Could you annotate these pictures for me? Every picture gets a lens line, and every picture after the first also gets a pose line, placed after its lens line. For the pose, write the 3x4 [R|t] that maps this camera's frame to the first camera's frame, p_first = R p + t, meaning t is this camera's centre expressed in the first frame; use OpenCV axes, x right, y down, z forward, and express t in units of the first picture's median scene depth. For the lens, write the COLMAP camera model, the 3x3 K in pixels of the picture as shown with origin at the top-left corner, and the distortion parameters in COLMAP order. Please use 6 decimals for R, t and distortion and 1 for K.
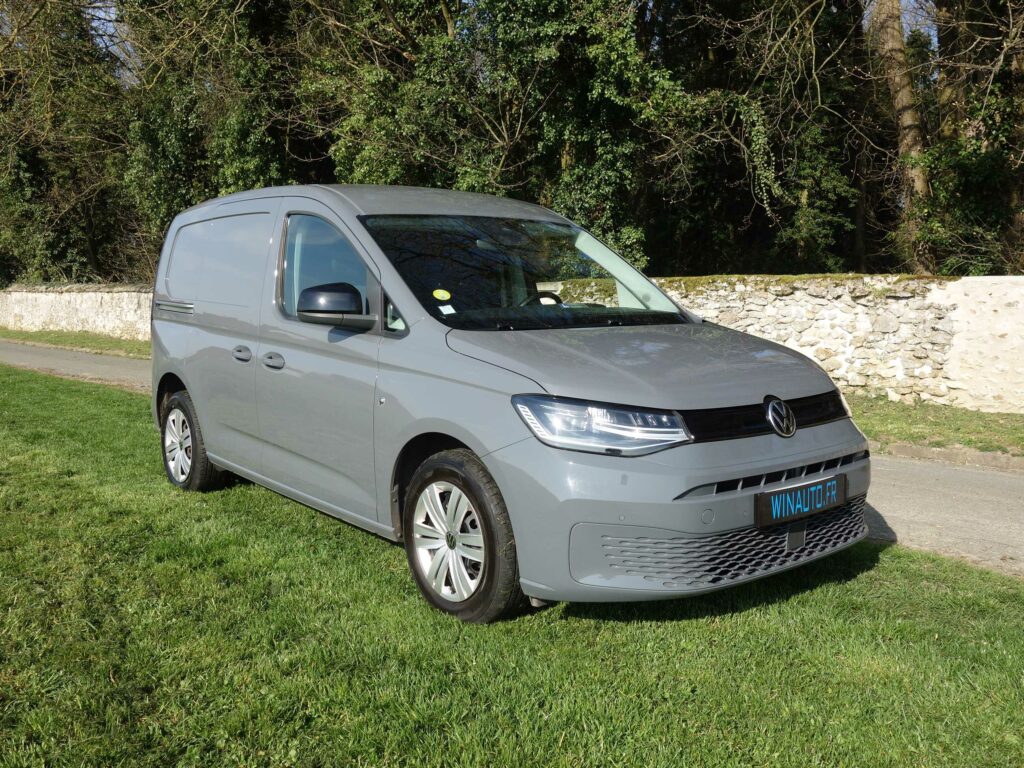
lens RADIAL K [[908.1, 0, 522.0], [0, 908.1, 379.0], [0, 0, 1]] dist [0.015461, -0.019375]
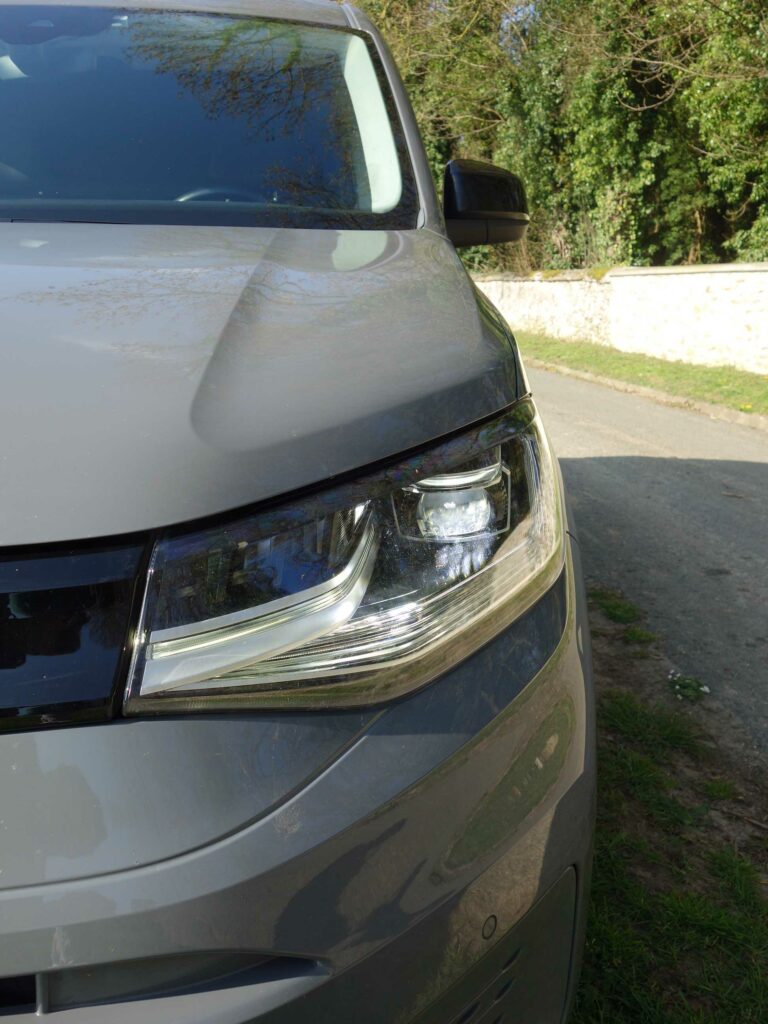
lens RADIAL K [[908.1, 0, 373.5], [0, 908.1, 509.1], [0, 0, 1]] dist [0.015461, -0.019375]
pose [[0.802115, 0.147566, -0.578650, 0.071908], [-0.064903, 0.984790, 0.161171, -0.003568], [0.593632, -0.091722, 0.799492, 0.133633]]
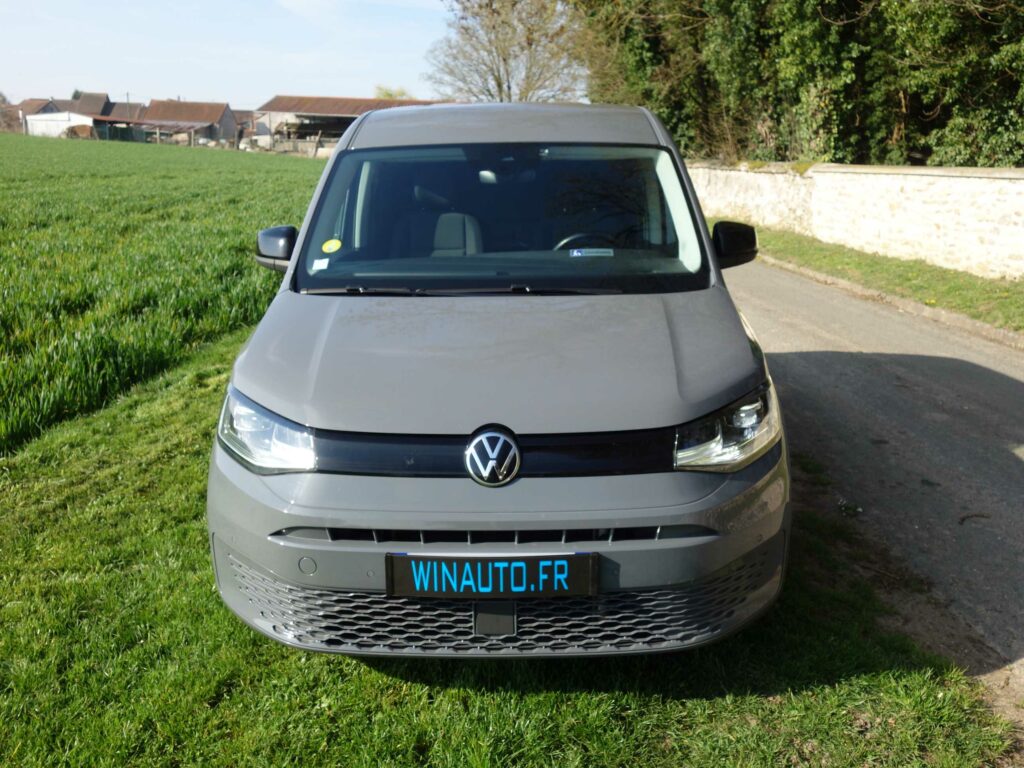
lens RADIAL K [[908.1, 0, 513.6], [0, 908.1, 382.9], [0, 0, 1]] dist [0.015461, -0.019375]
pose [[0.762640, 0.151111, -0.628924, 0.100830], [-0.056735, 0.984208, 0.167678, -0.018804], [0.644330, -0.092196, 0.759170, 0.063419]]
